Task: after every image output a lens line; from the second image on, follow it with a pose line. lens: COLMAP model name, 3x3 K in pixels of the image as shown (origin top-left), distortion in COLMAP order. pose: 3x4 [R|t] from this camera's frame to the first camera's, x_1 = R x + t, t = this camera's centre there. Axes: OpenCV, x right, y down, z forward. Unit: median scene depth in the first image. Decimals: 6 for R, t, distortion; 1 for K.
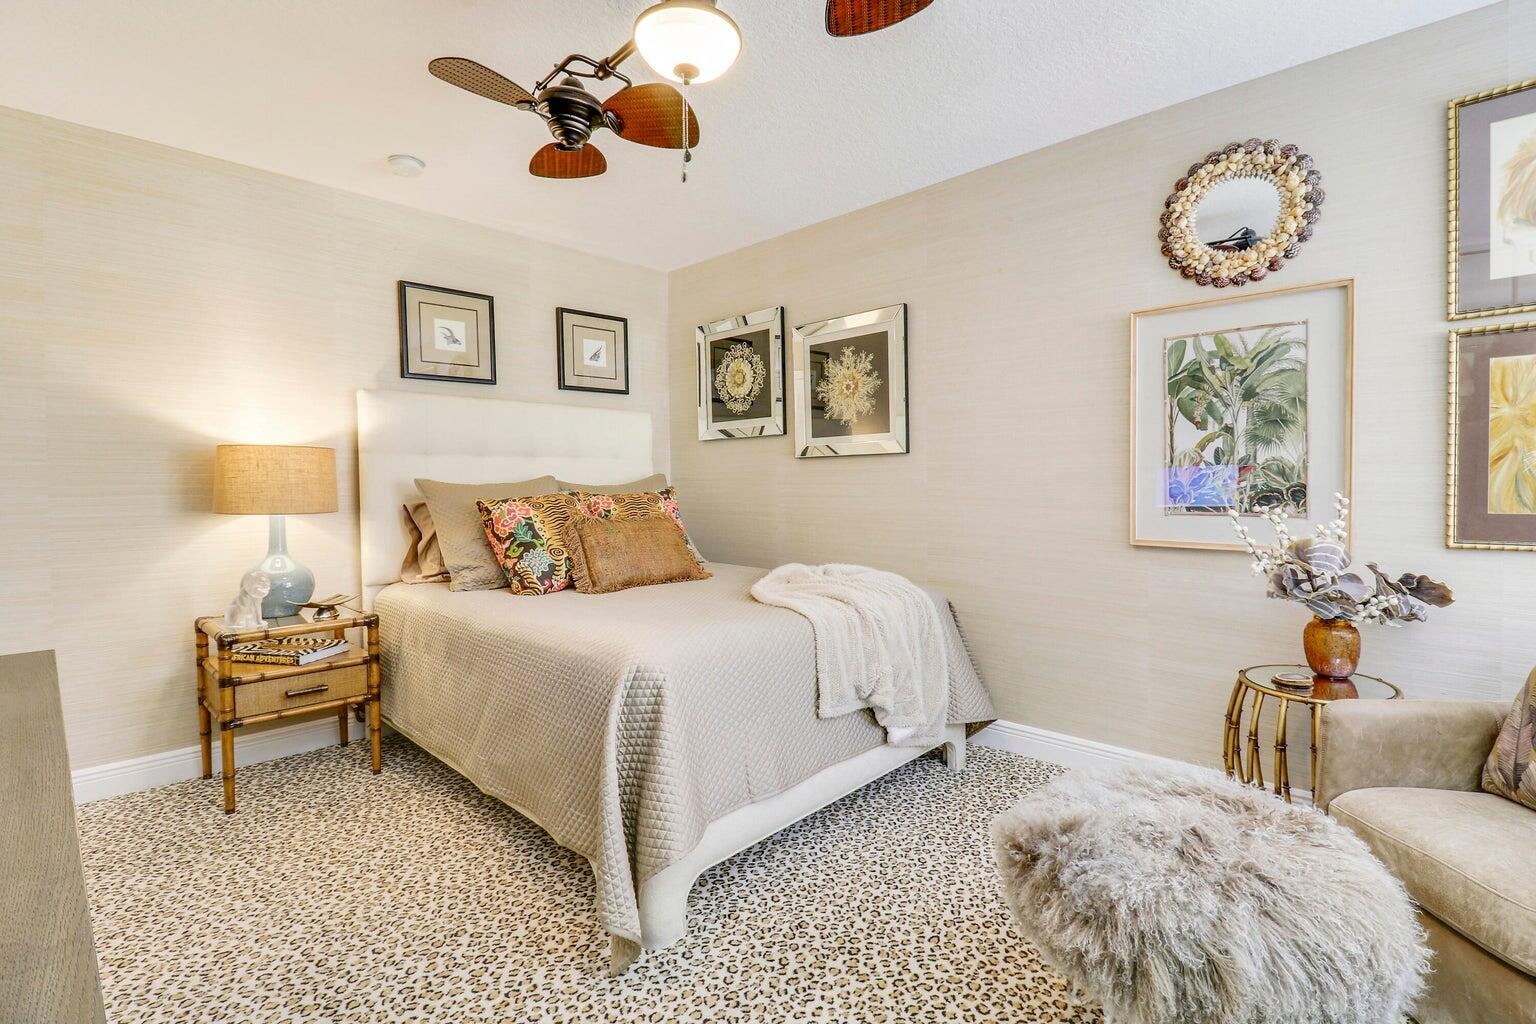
lens RADIAL K [[734.5, 0, 775.5], [0, 734.5, 520.9], [0, 0, 1]] dist [-0.000858, -0.016444]
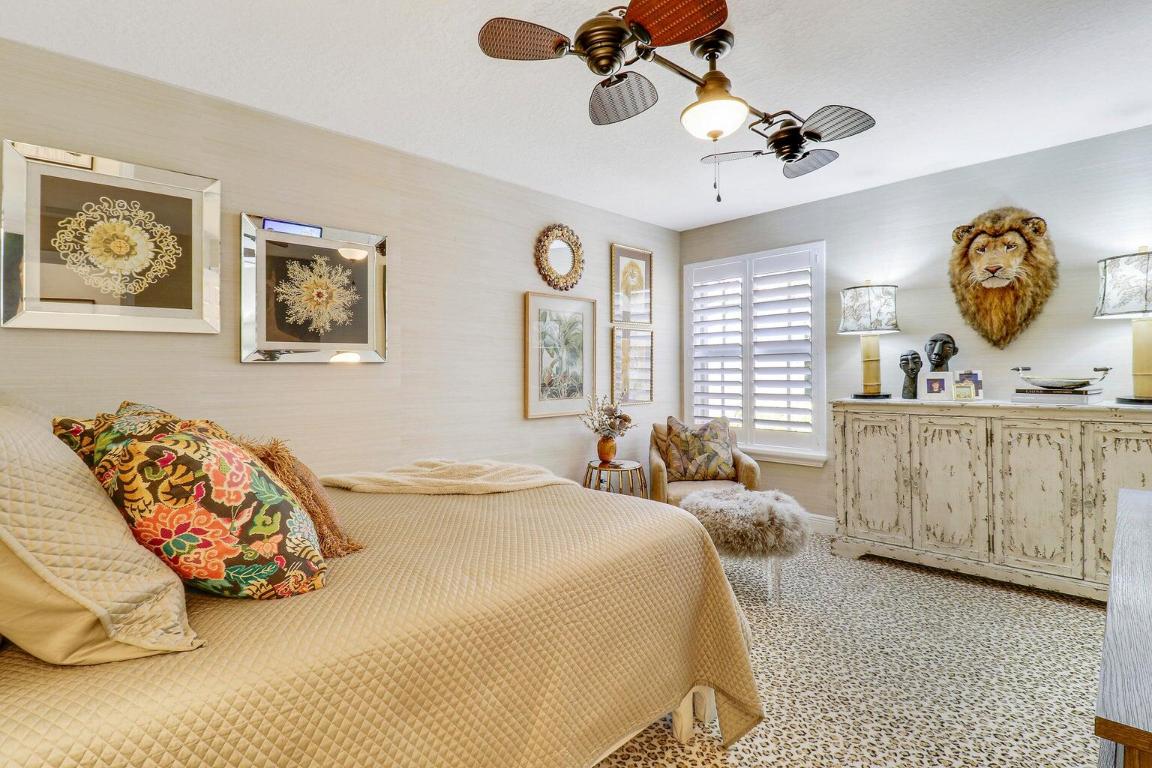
lens RADIAL K [[557.1, 0, 582.0], [0, 557.1, 379.1], [0, 0, 1]] dist [0.000877, -0.013446]
pose [[0.000830, -0.005322, 0.999985, -0.783179], [0.063699, 0.997955, 0.005258, -0.056114], [-0.997969, 0.063693, 0.001167, 0.758649]]
